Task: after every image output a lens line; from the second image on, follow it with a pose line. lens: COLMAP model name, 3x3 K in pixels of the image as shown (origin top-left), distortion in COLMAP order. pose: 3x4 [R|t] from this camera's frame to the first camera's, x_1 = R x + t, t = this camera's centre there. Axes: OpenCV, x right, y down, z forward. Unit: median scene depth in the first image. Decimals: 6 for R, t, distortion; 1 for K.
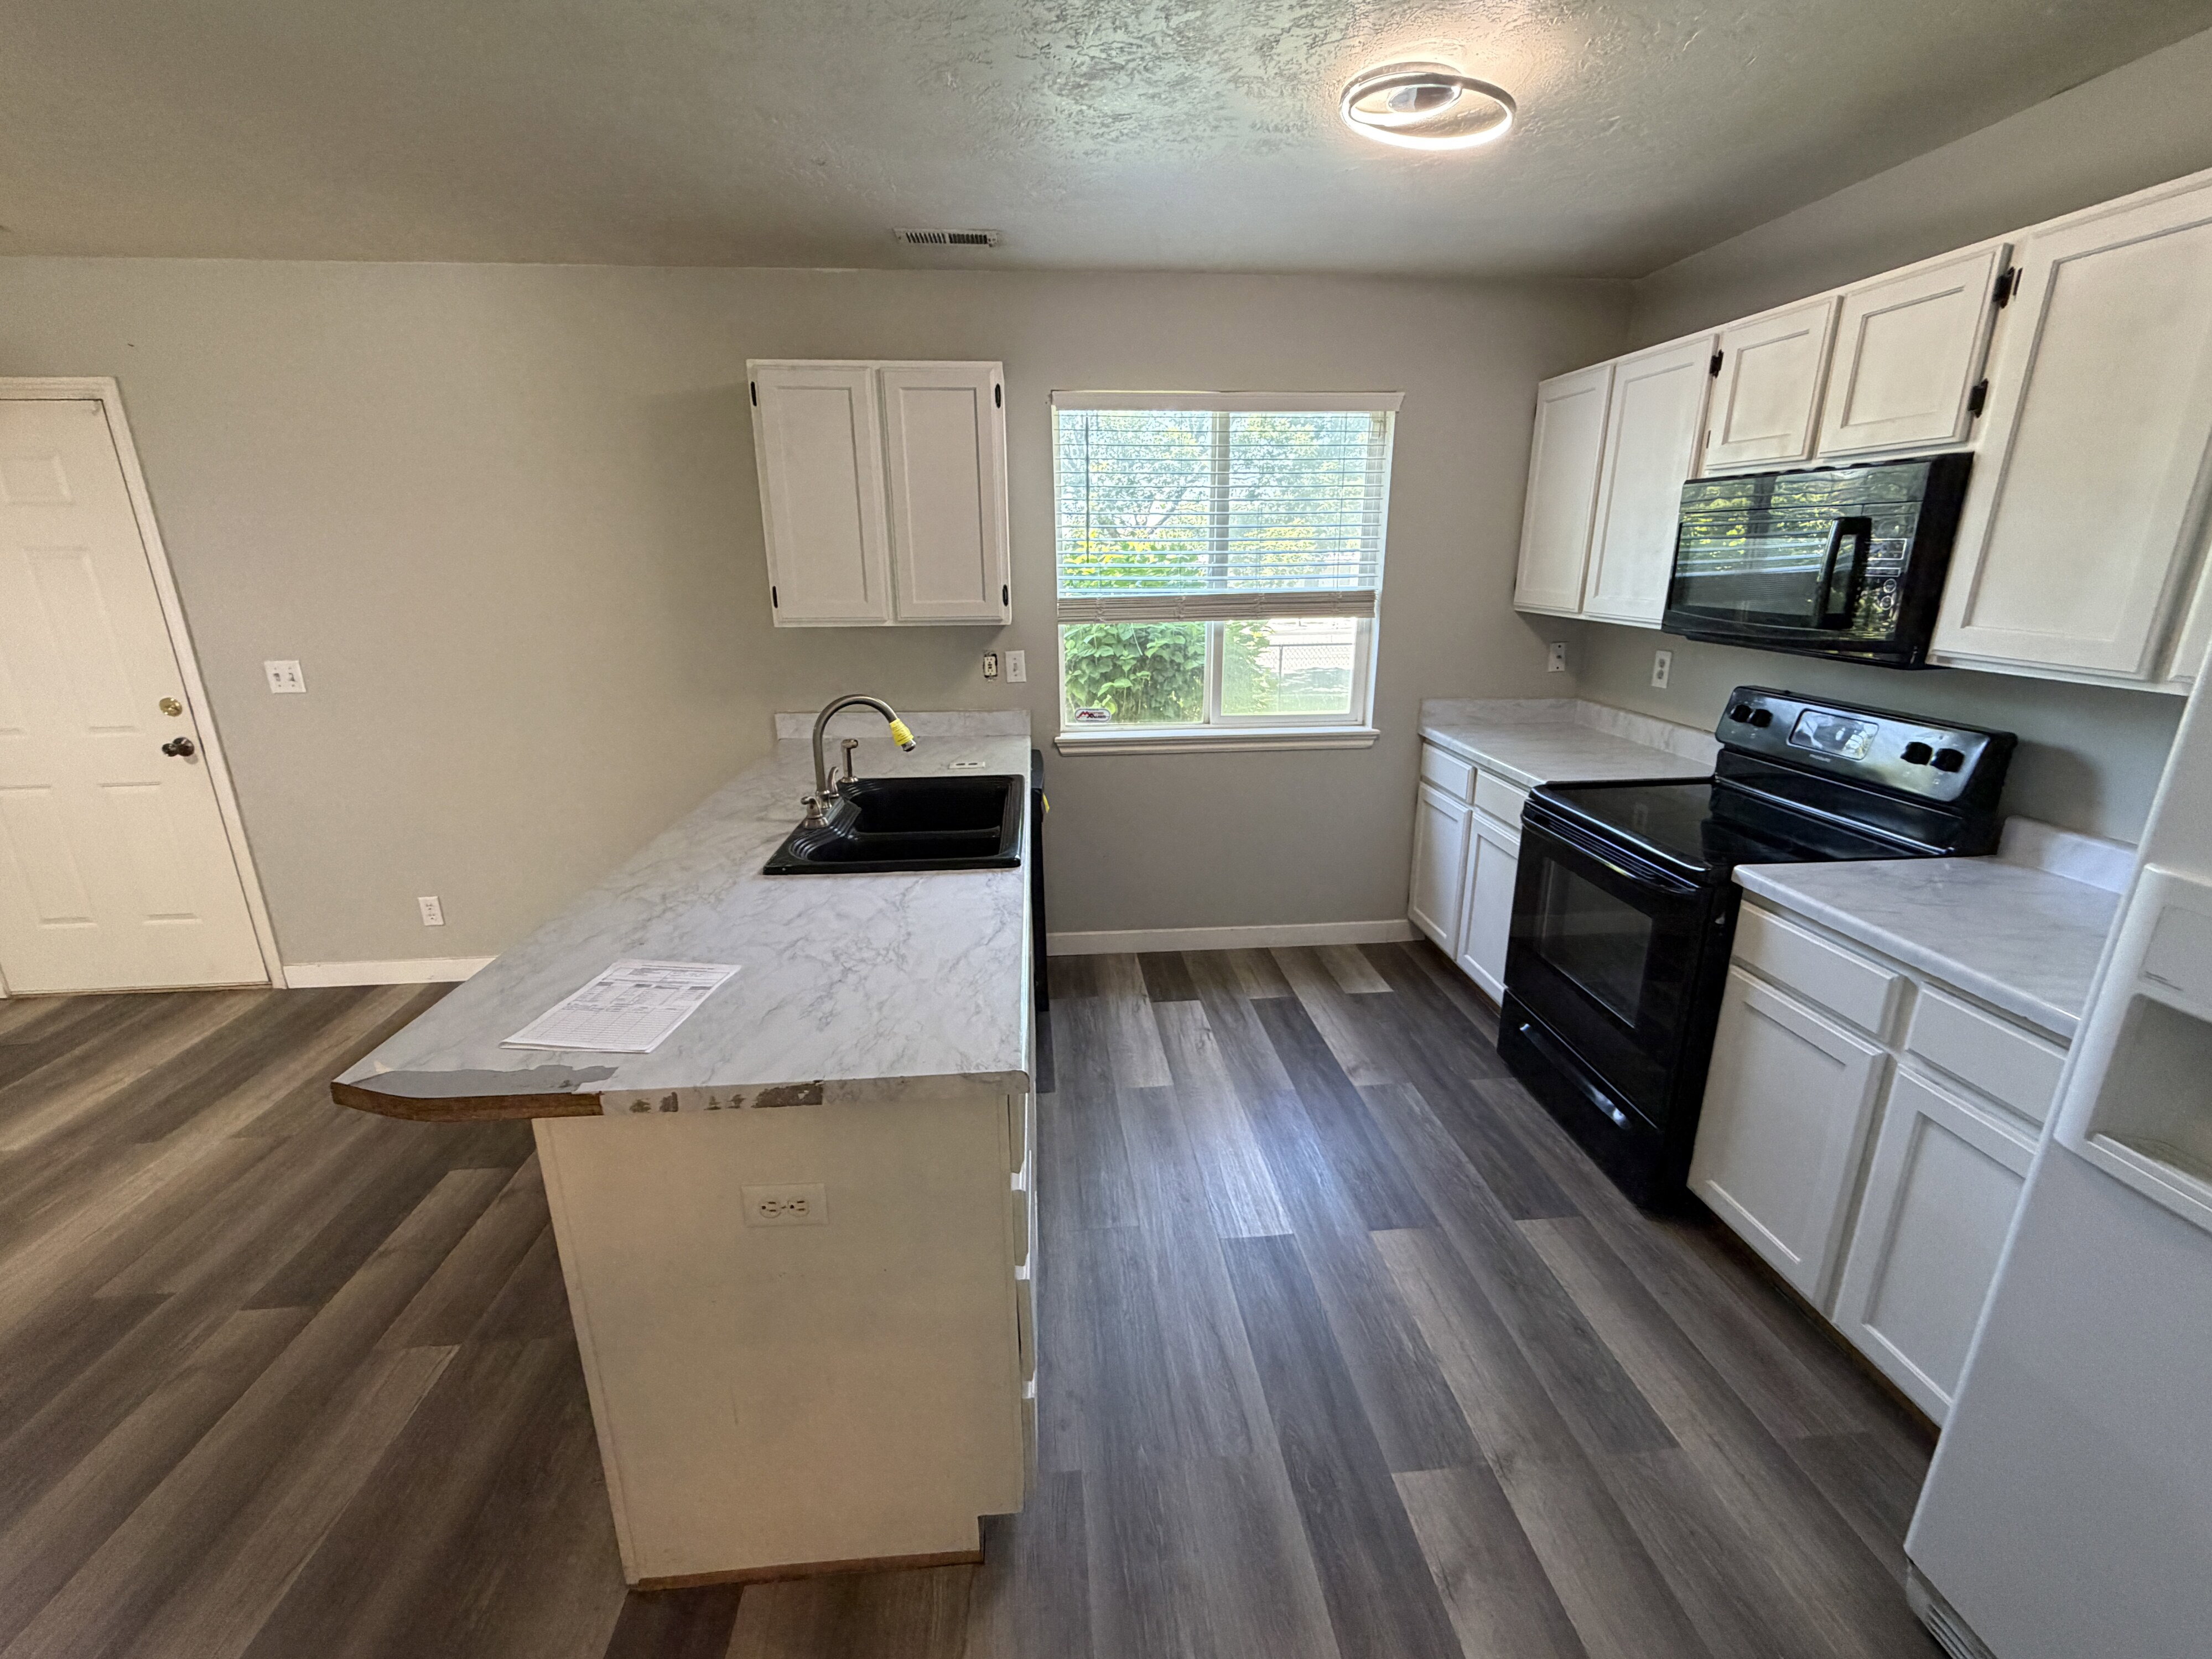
lens RADIAL K [[929.9, 0, 1106.0], [0, 929.9, 829.5], [0, 0, 1]] dist [-0.001486, -0.000455]
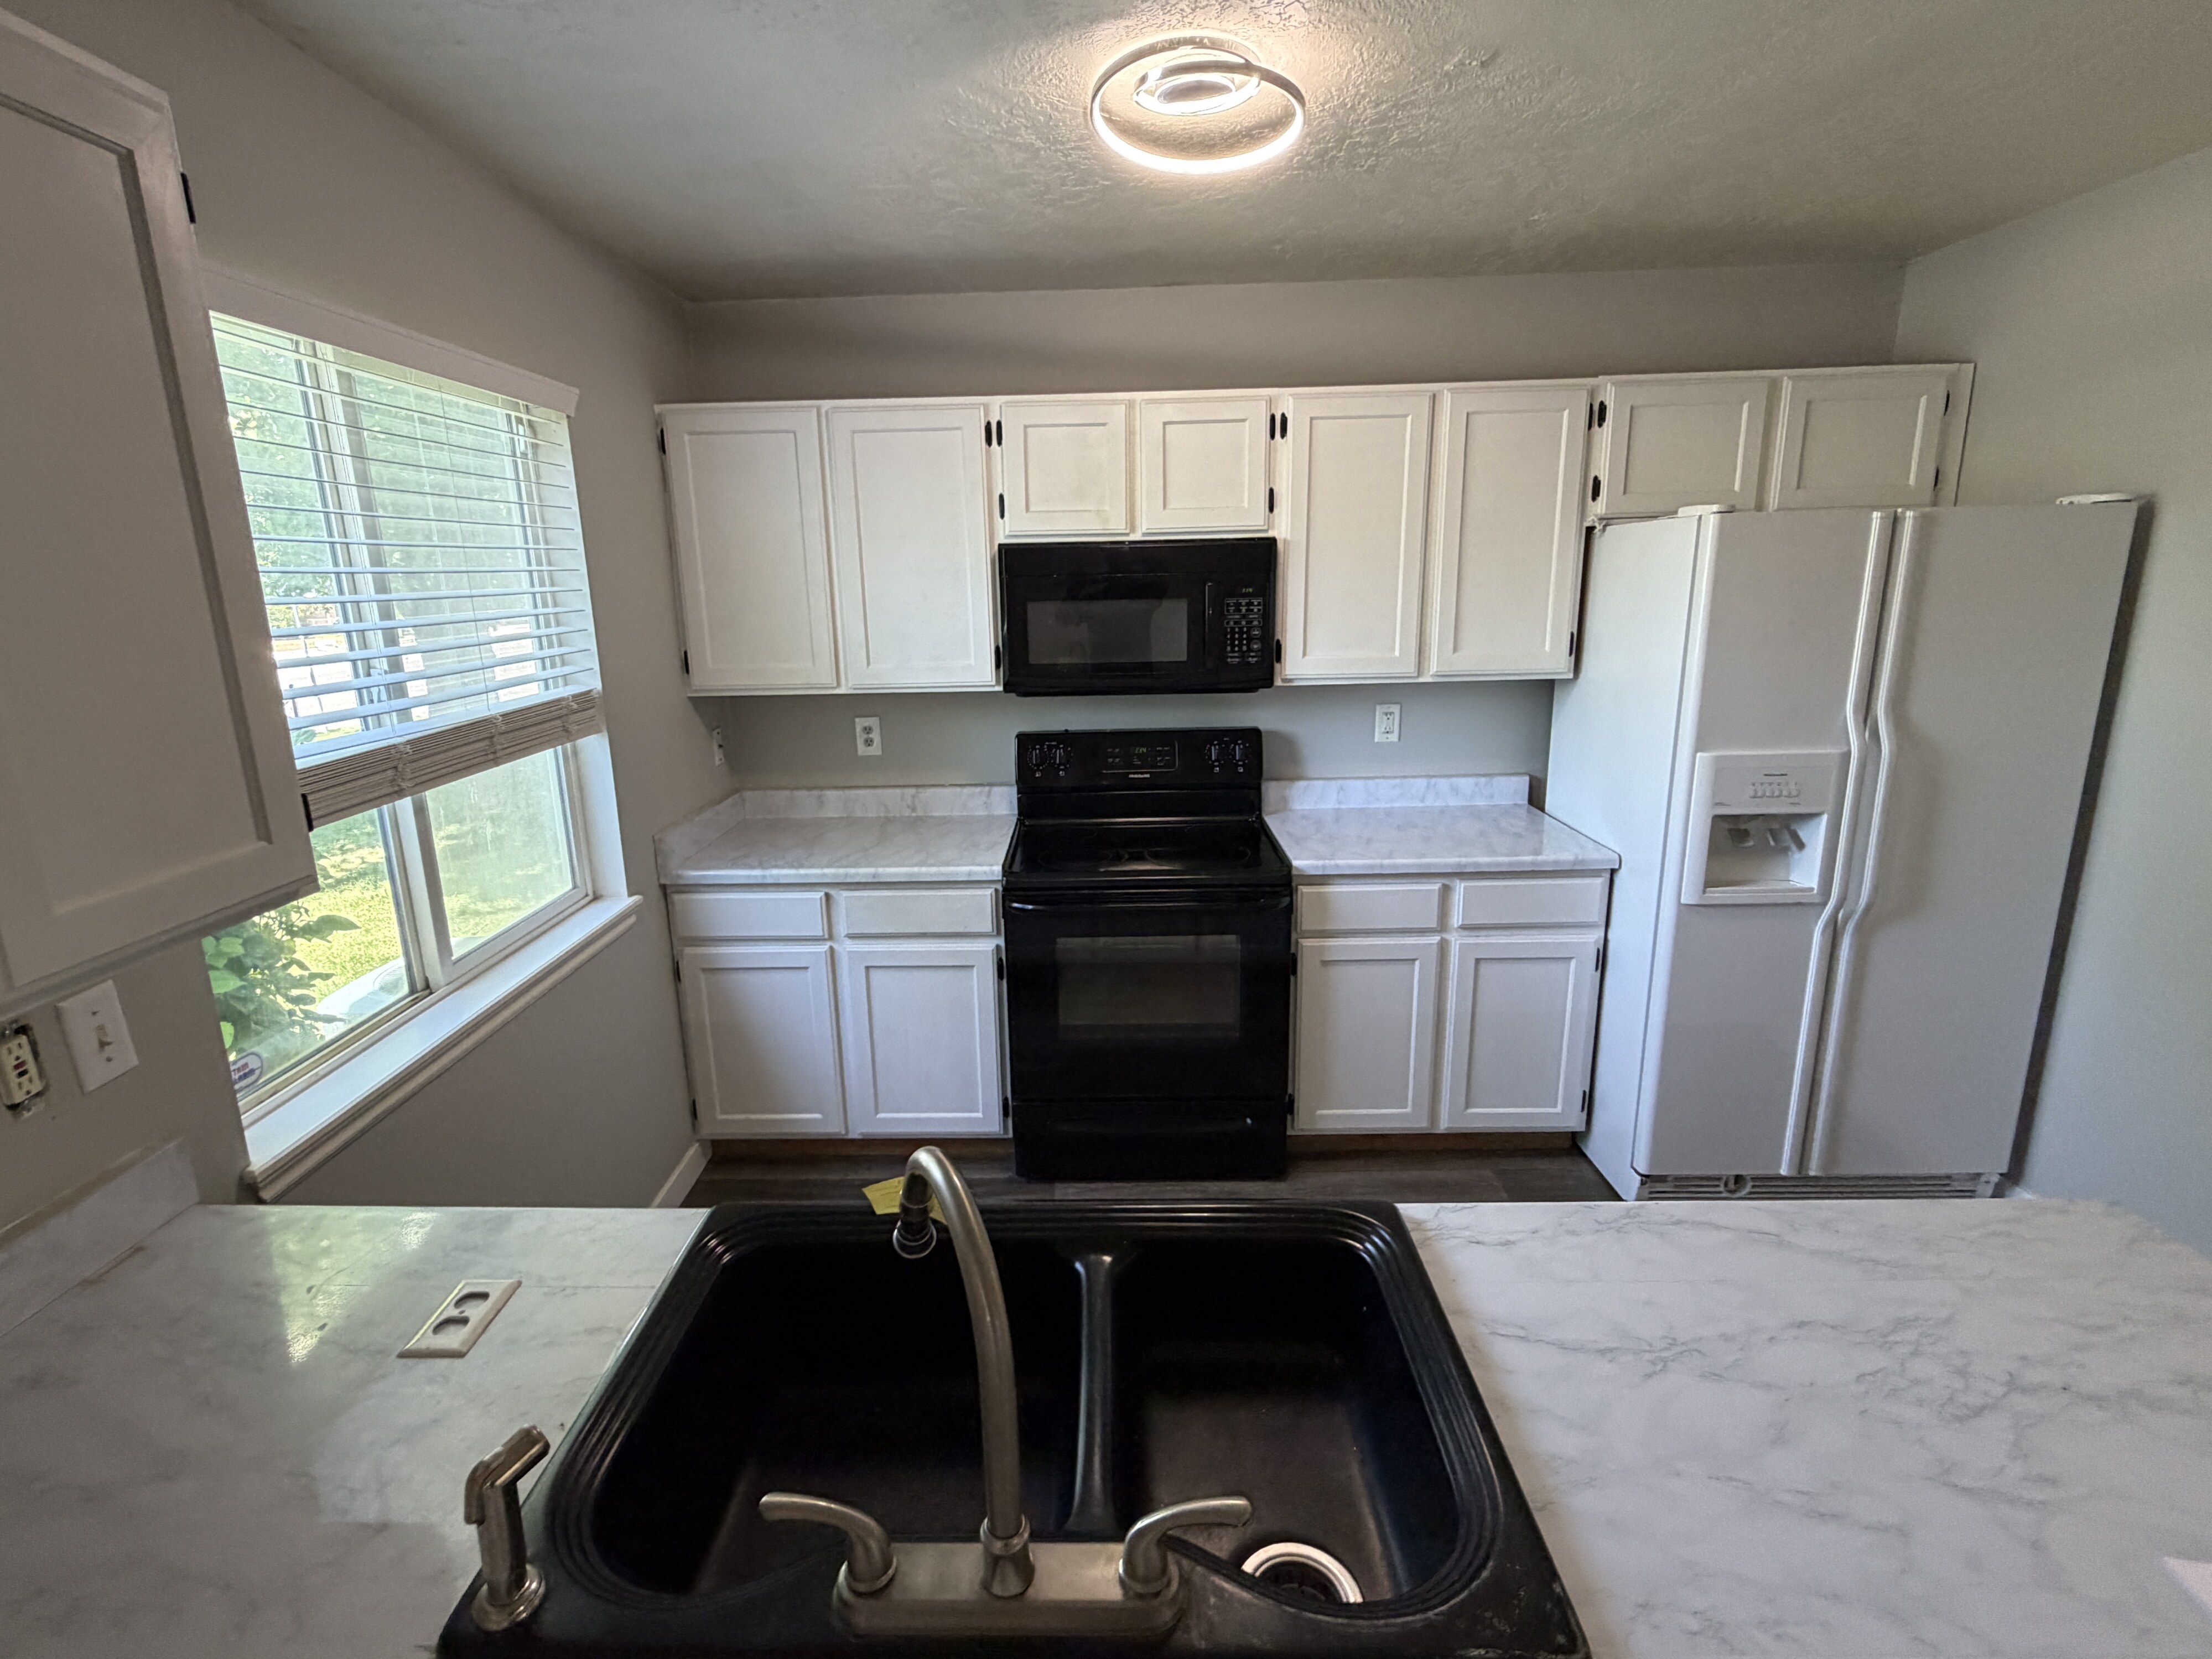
lens RADIAL K [[1047.1, 0, 1074.5], [0, 1047.1, 825.9], [0, 0, 1]] dist [0.000806, -0.000185]
pose [[0.106300, -0.230292, 0.967298, -0.491168], [0.309071, 0.932274, 0.187989, -0.258163], [-0.945080, 0.278980, 0.170278, 0.752959]]
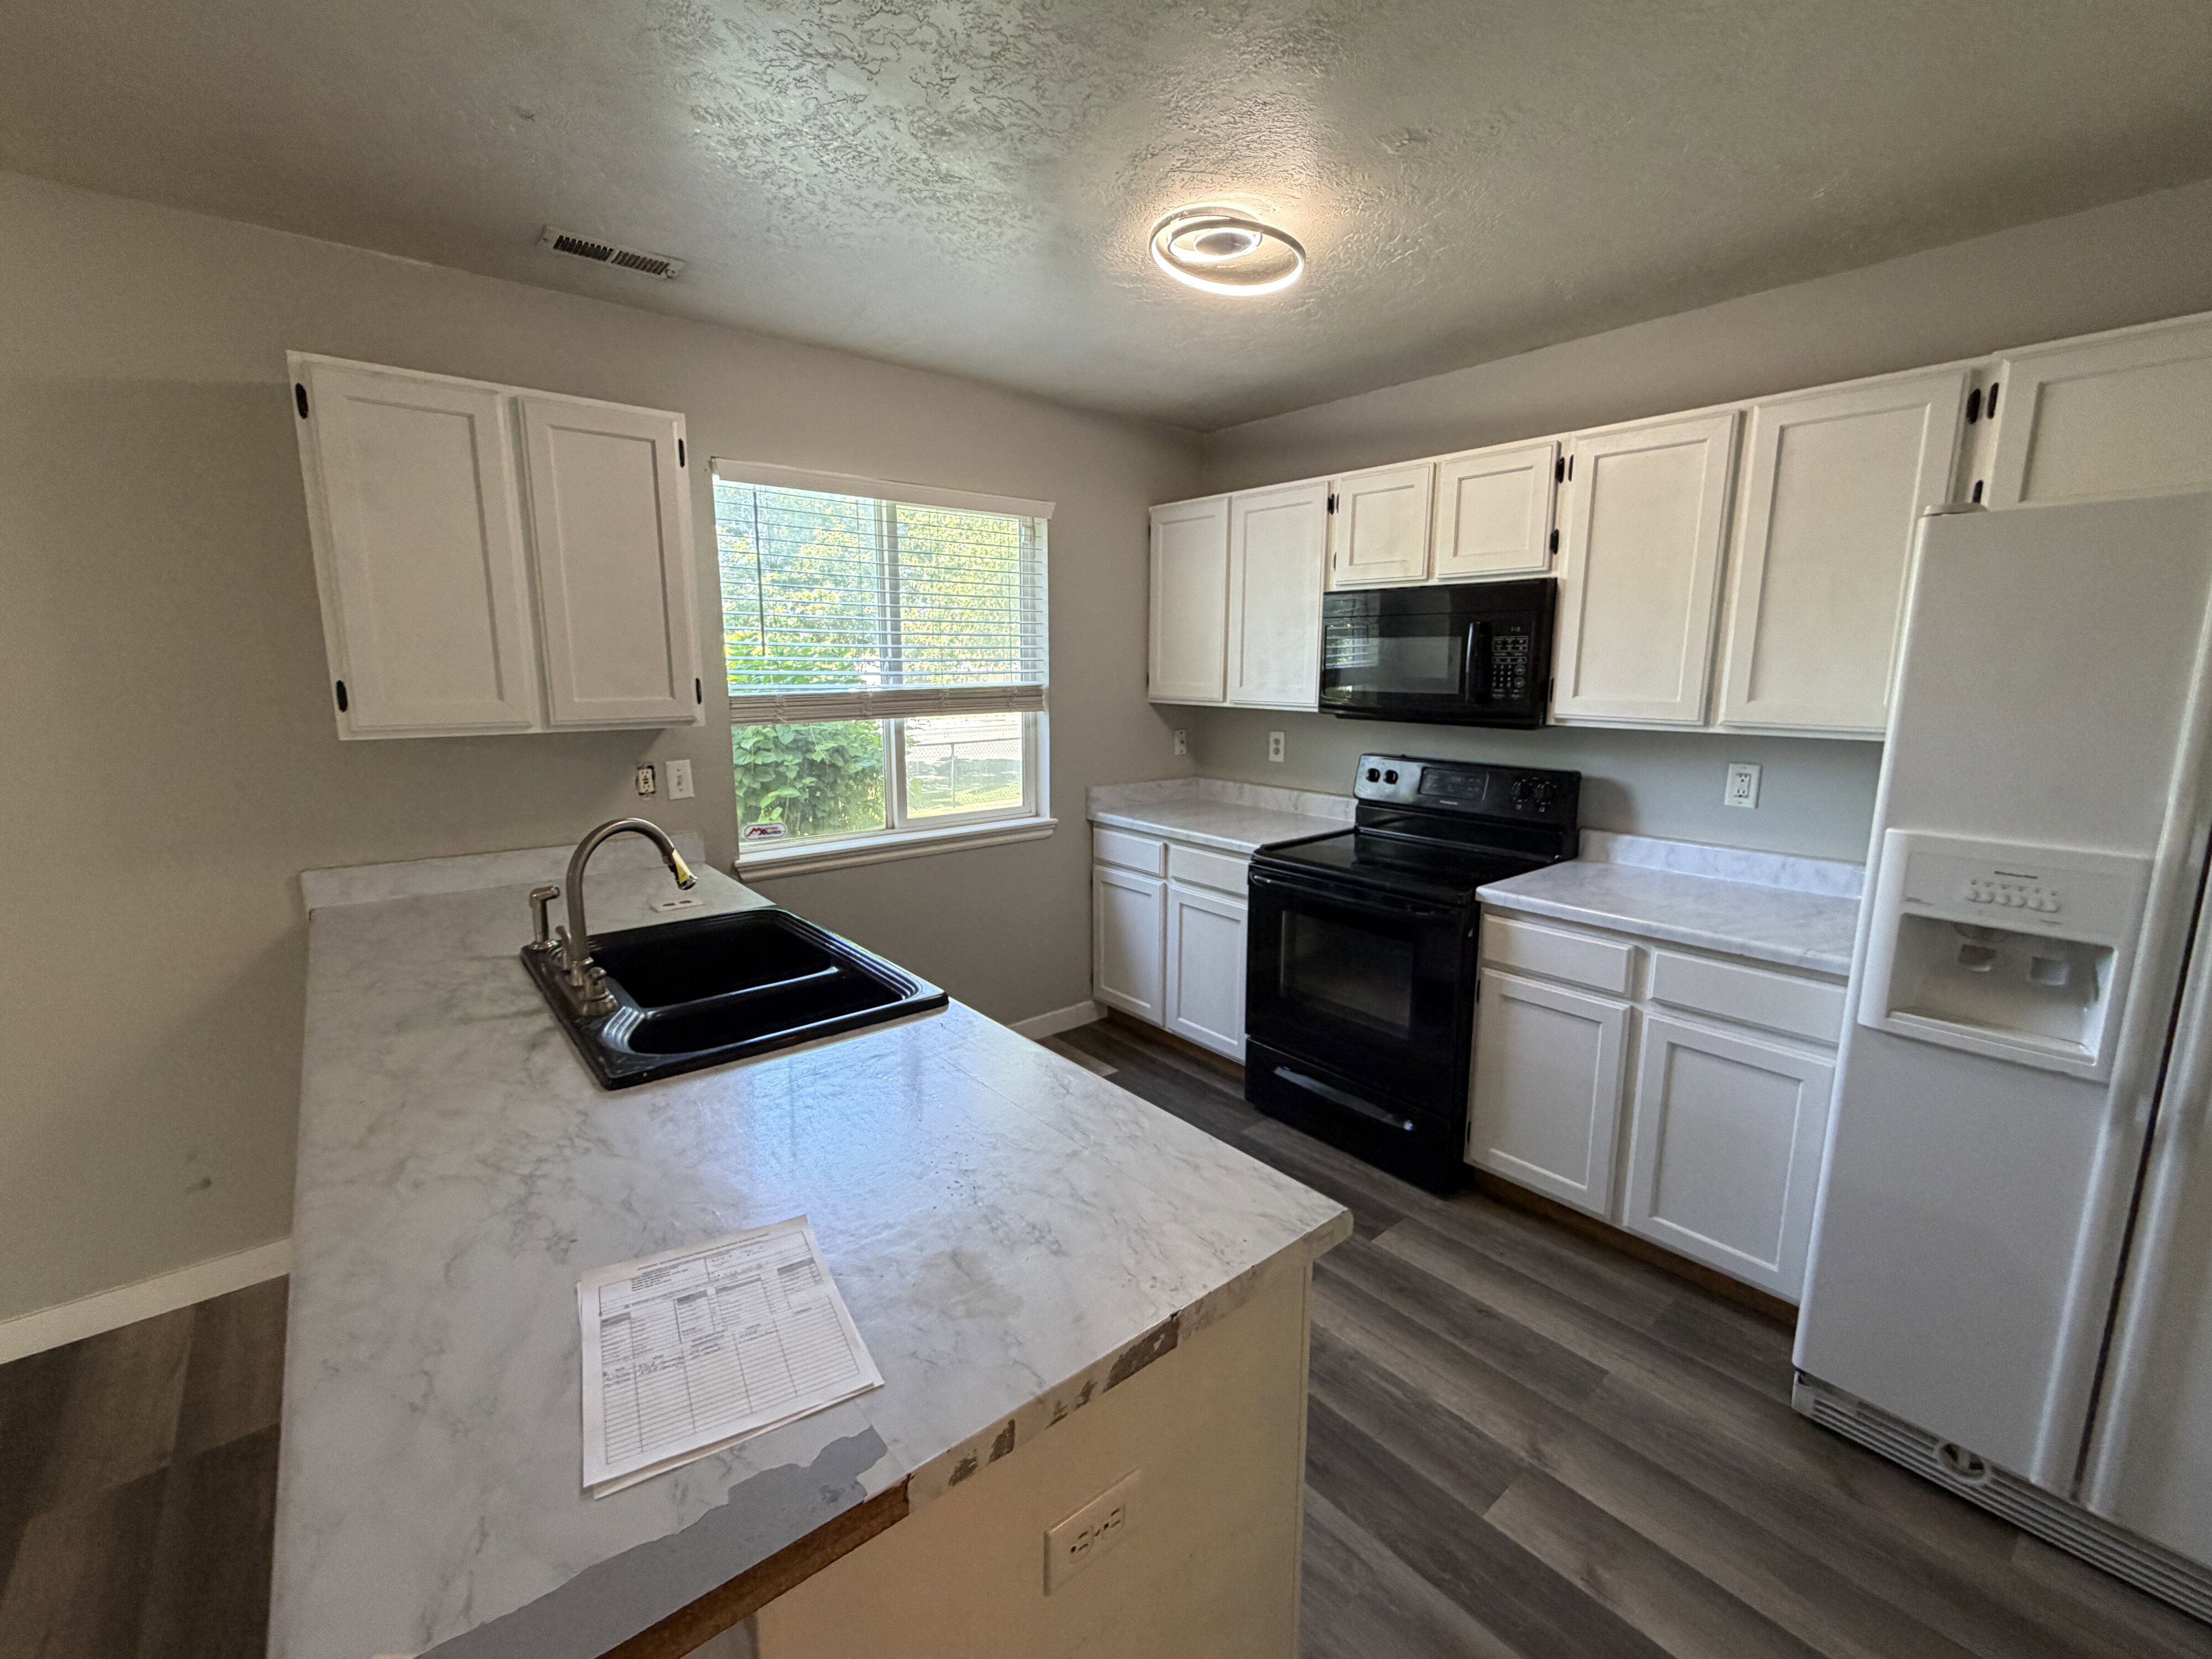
lens RADIAL K [[931.7, 0, 1106.6], [0, 931.7, 828.1], [0, 0, 1]] dist [0.000036, -0.000069]
pose [[0.817869, -0.092590, 0.567906, -0.321917], [0.158237, 0.985107, -0.067276, -0.025649], [-0.553219, 0.144887, 0.820339, 0.171637]]
